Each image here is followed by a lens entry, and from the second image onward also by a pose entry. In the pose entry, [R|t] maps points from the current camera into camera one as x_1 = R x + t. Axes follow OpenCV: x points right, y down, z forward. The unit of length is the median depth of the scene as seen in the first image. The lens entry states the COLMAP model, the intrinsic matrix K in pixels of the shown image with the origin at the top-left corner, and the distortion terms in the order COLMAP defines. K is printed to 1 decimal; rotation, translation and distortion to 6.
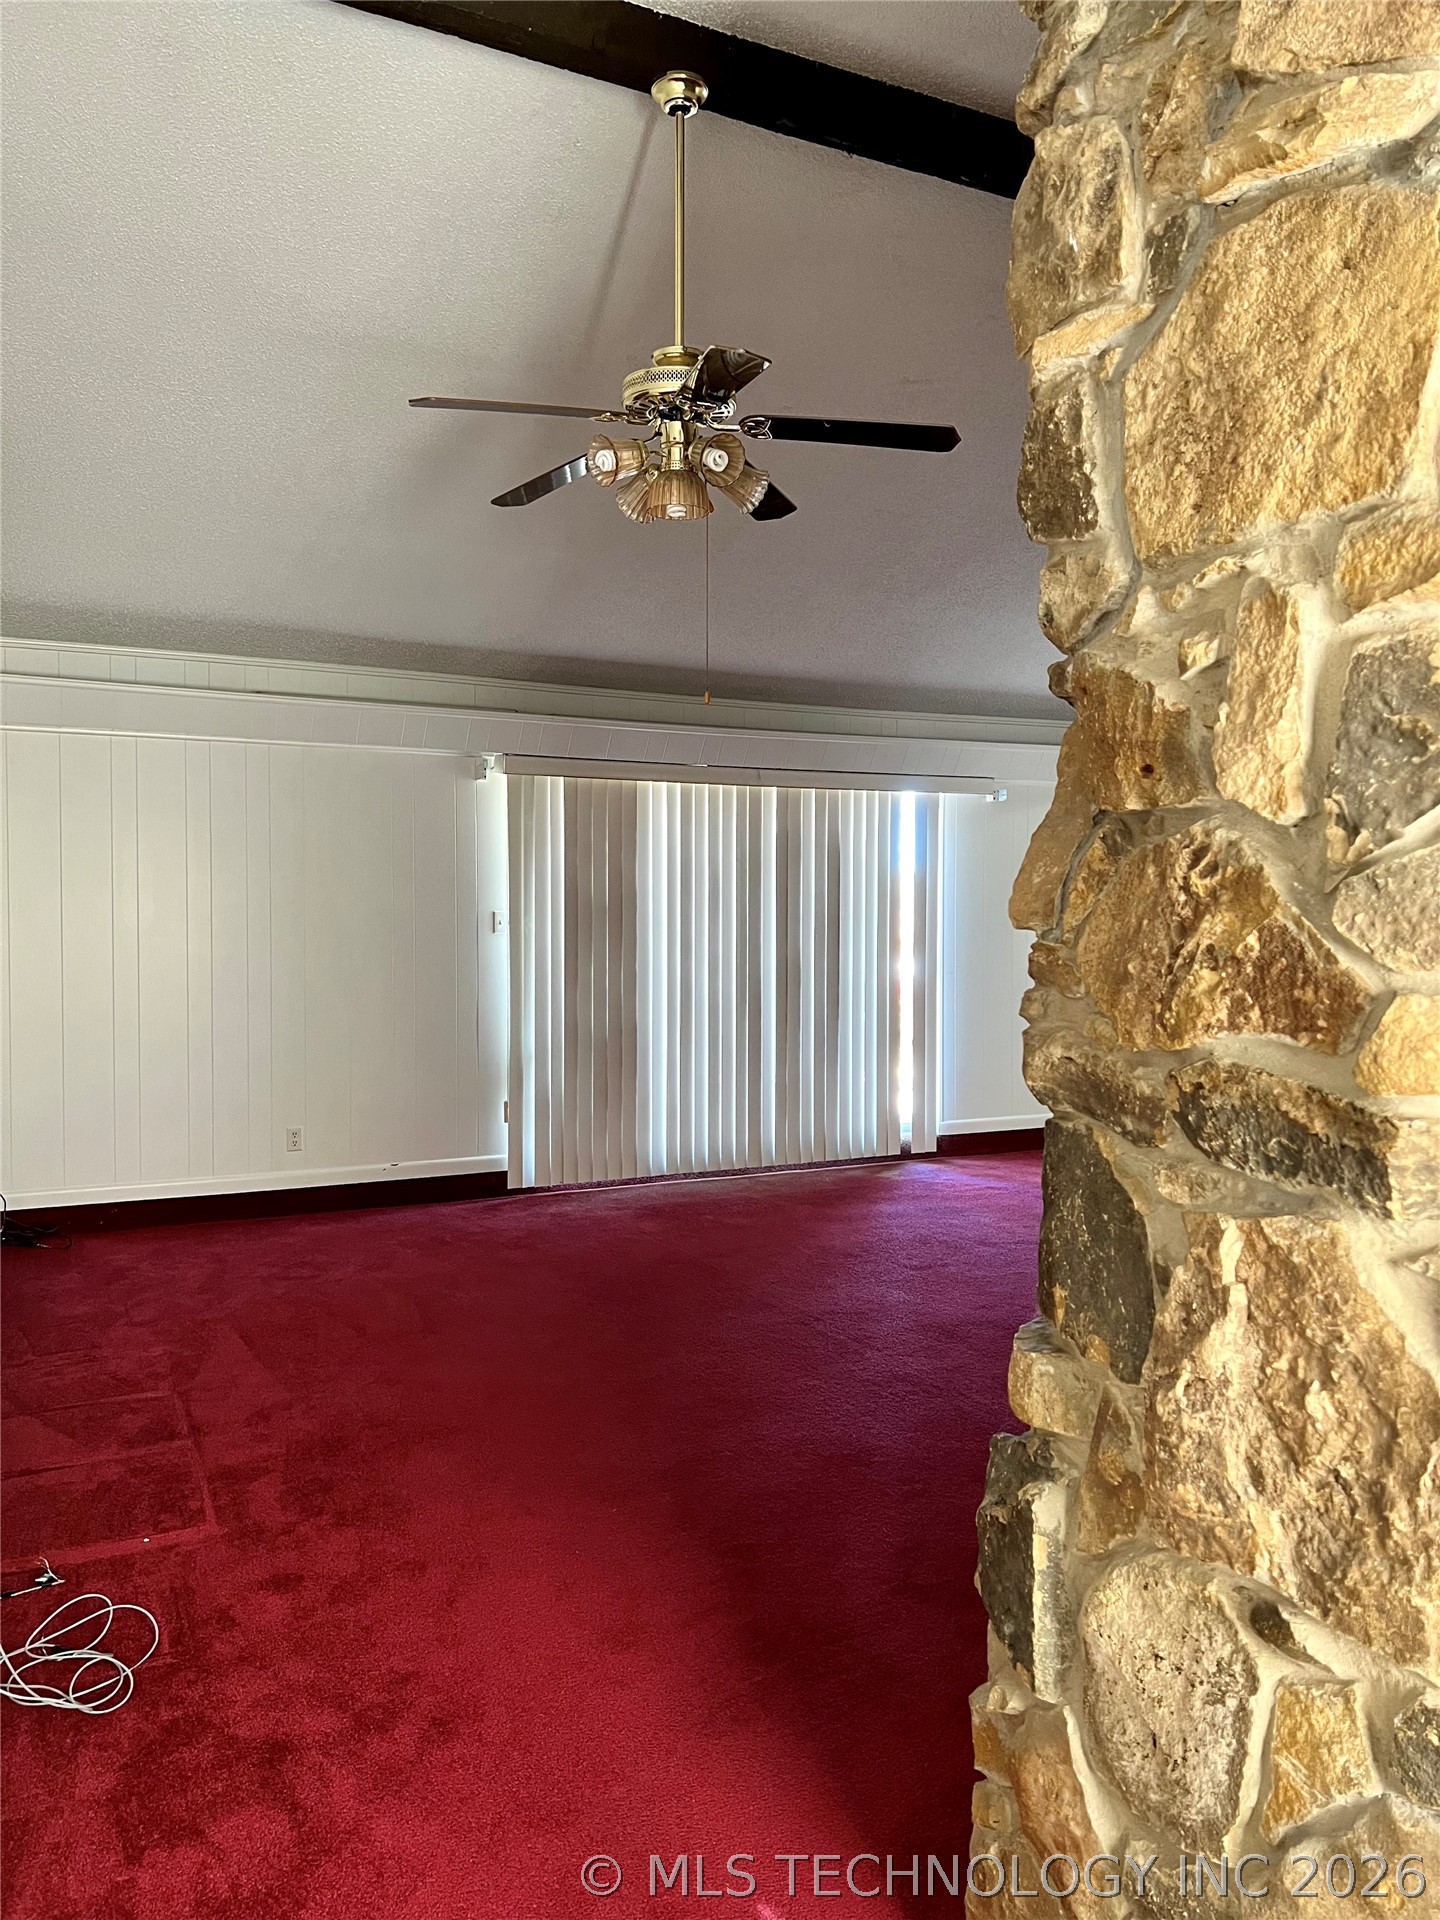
lens RADIAL K [[1443.9, 0, 729.2], [0, 1443.9, 950.1], [0, 0, 1]] dist [0.063571, -0.072549]
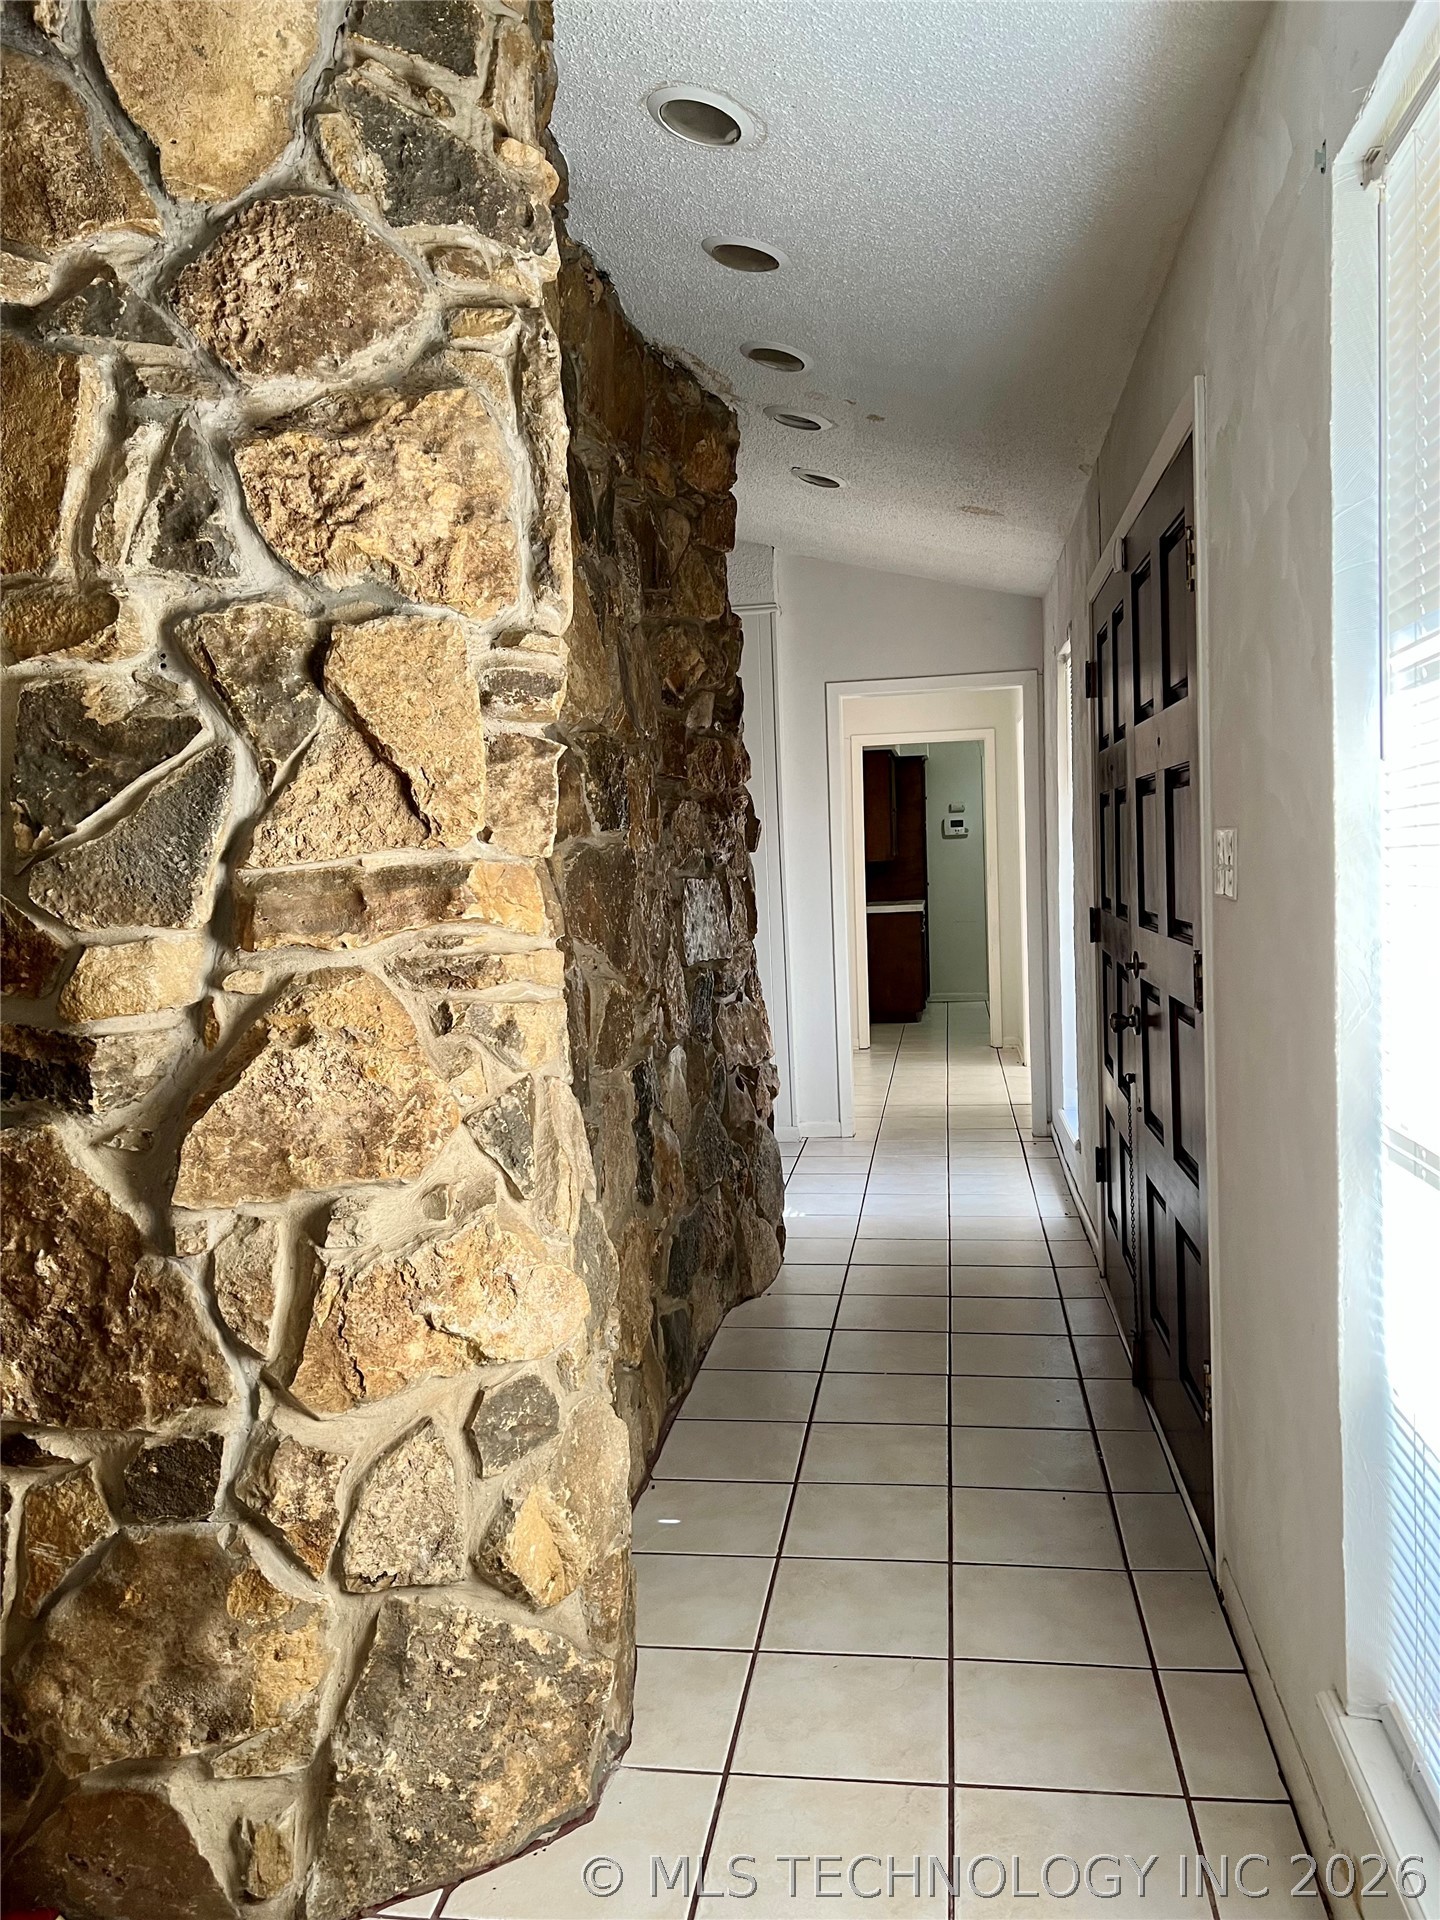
lens RADIAL K [[1443.9, 0, 734.1], [0, 1443.9, 958.1], [0, 0, 1]] dist [0.063571, -0.072549]
pose [[0.575107, -0.080847, 0.814073, -0.291984], [0.065458, 0.996462, 0.052717, 0.008077], [-0.815455, 0.022970, 0.578365, -0.272798]]
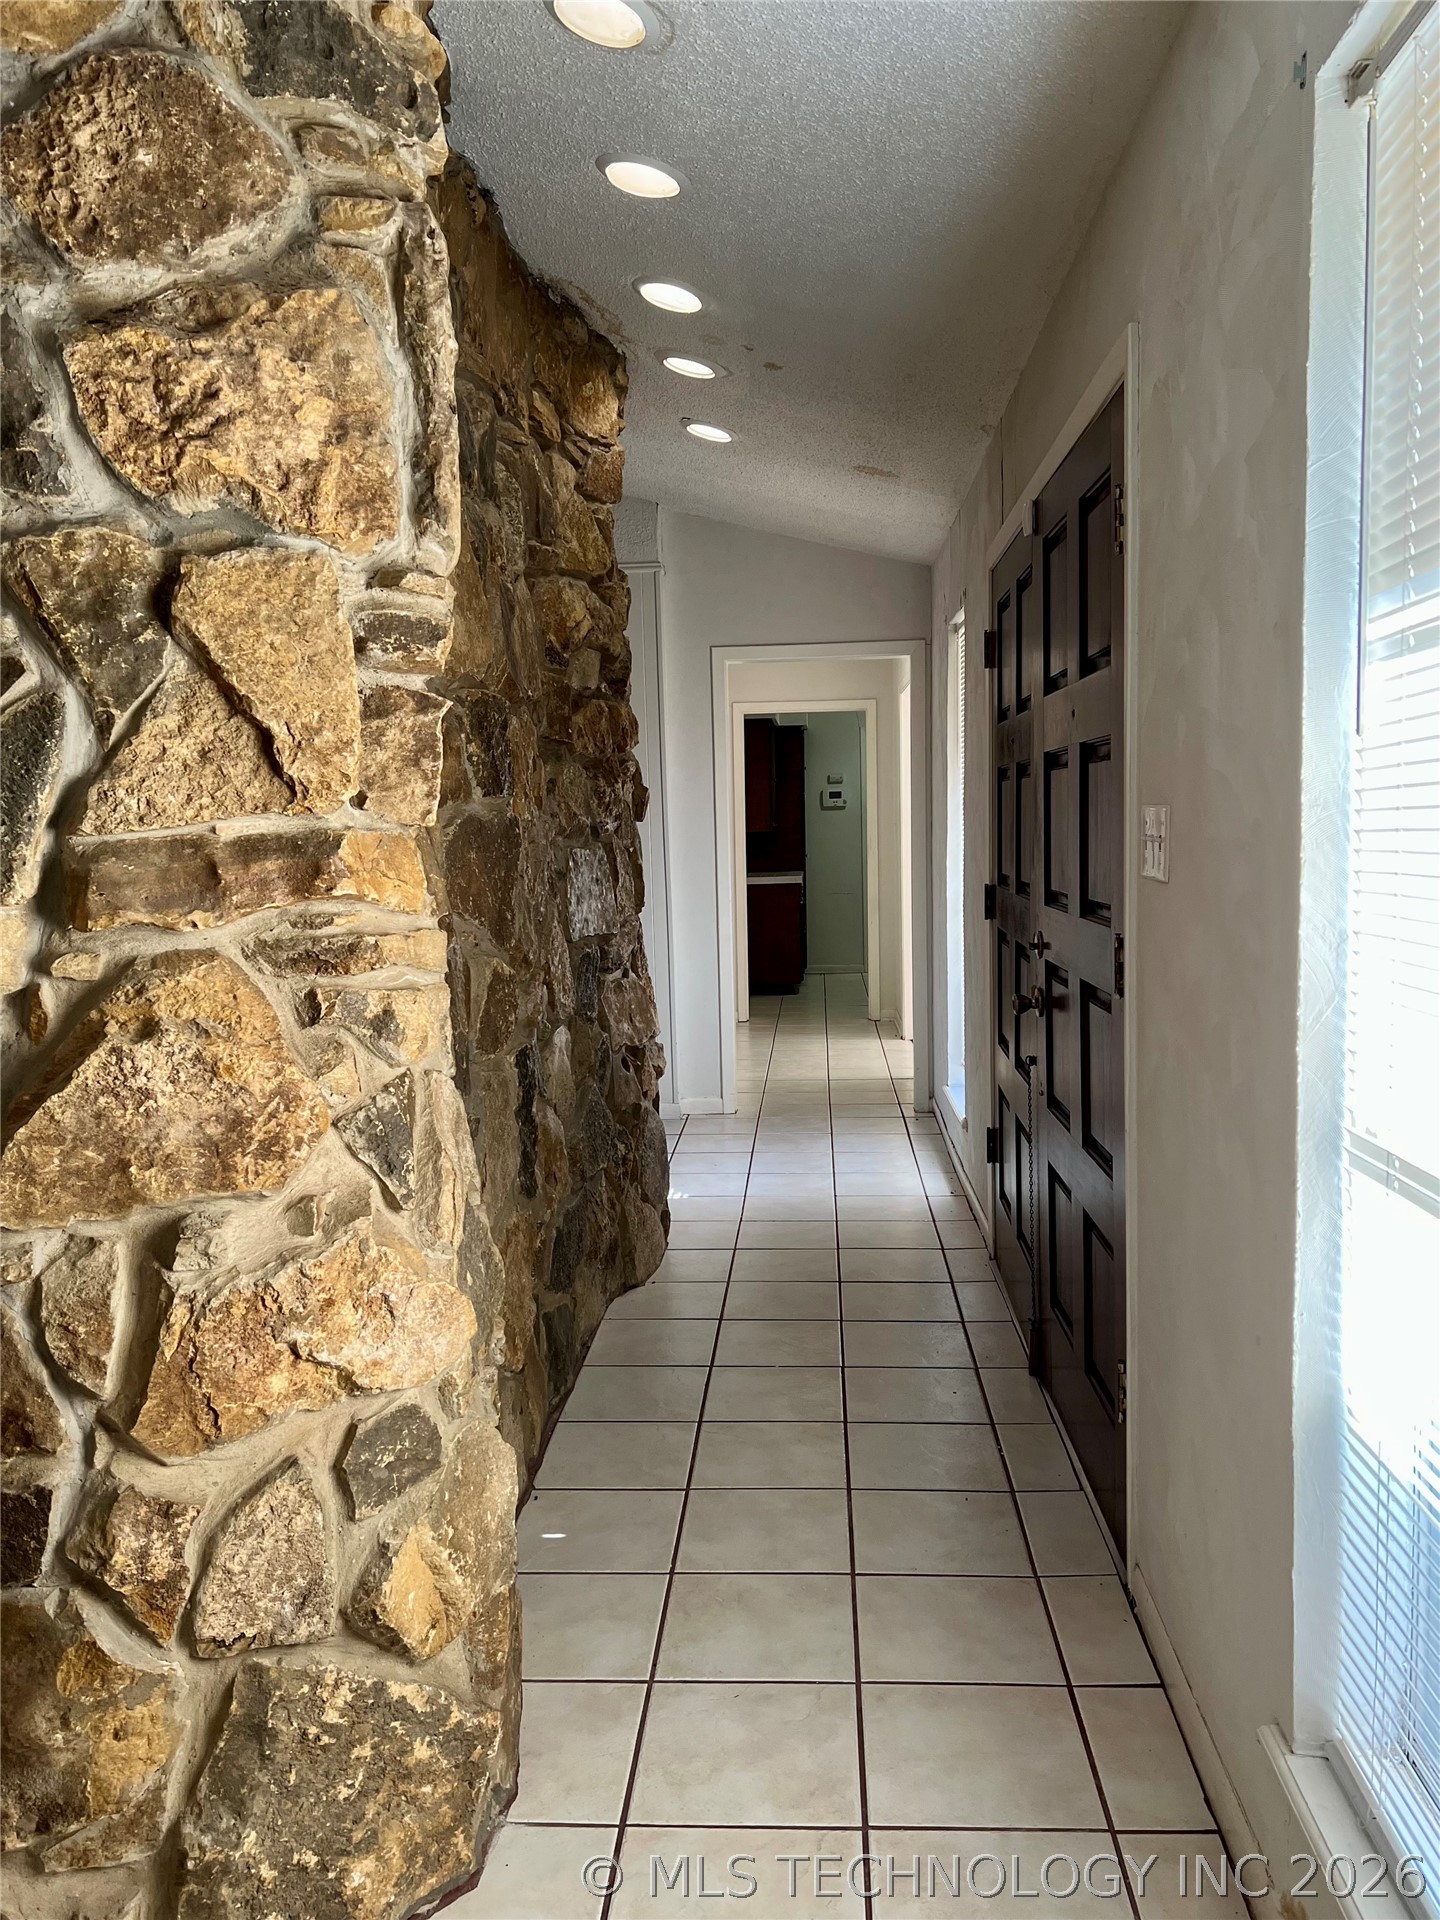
lens RADIAL K [[1443.9, 0, 734.3], [0, 1443.9, 956.5], [0, 0, 1]] dist [0.063571, -0.072549]
pose [[0.499939, -0.094733, 0.860864, -0.201384], [0.052394, 0.995487, 0.079120, -0.001526], [-0.864474, 0.005549, 0.502647, -0.168321]]
